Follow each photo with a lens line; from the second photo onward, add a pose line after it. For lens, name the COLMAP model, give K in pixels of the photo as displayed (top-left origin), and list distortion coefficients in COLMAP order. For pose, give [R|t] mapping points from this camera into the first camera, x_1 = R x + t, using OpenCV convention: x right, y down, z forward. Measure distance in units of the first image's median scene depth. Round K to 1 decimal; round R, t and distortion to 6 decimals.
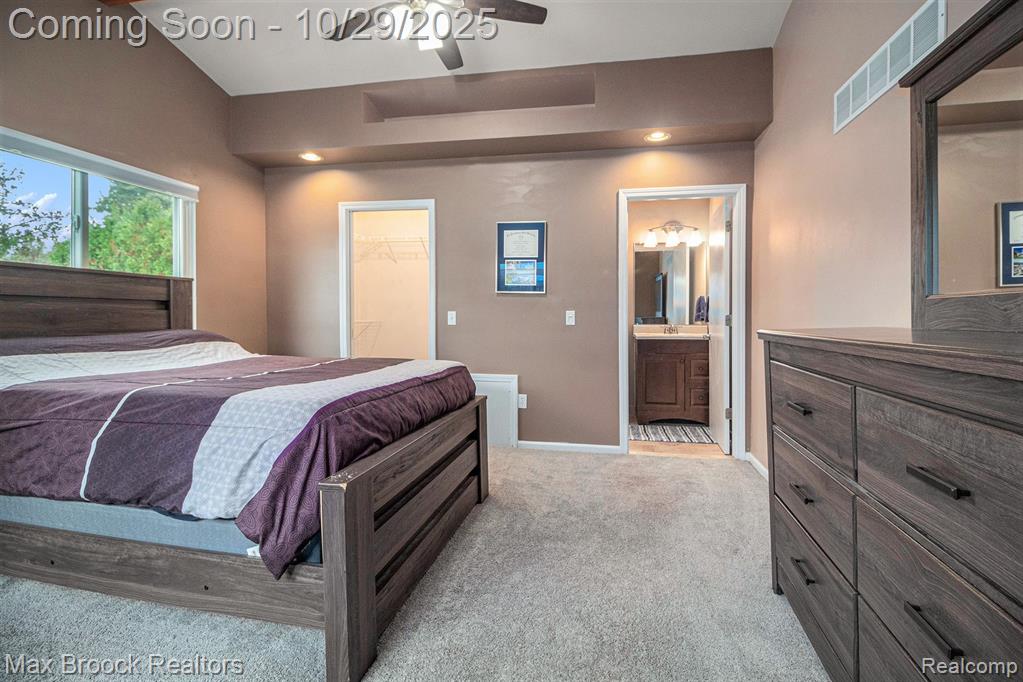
lens RADIAL K [[483.0, 0, 535.3], [0, 483.0, 315.3], [0, 0, 1]] dist [-0.022106, -0.000874]
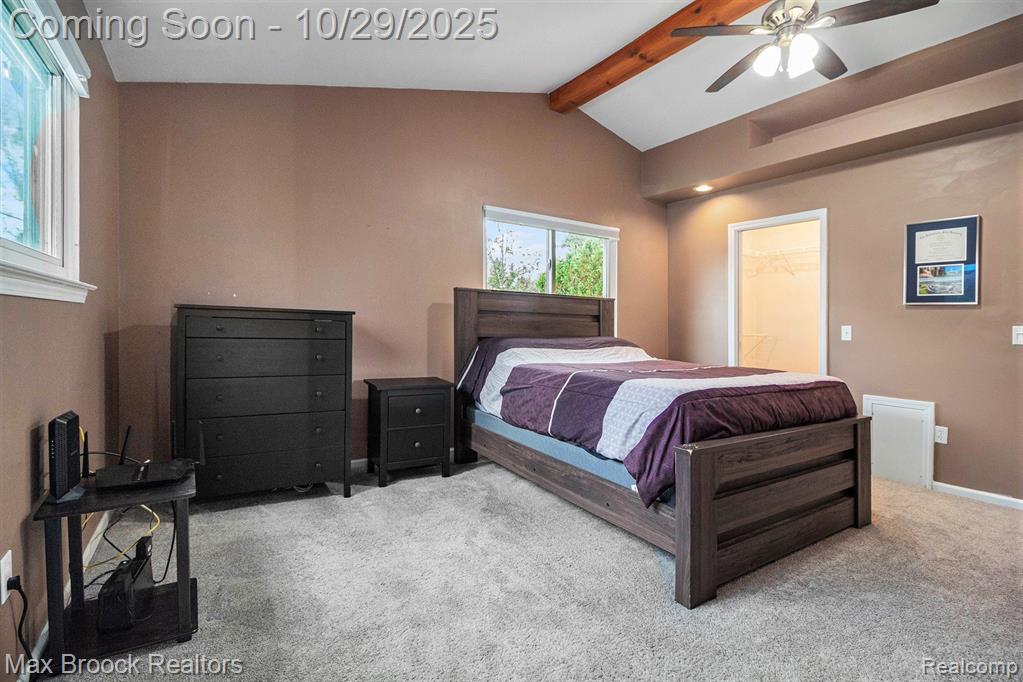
lens RADIAL K [[483.0, 0, 519.6], [0, 483.0, 332.9], [0, 0, 1]] dist [-0.022106, -0.000874]
pose [[0.673730, 0.022361, -0.738639, 0.127058], [-0.015200, 0.999750, 0.016401, 0.000169], [0.738821, 0.000177, 0.673902, -0.130995]]
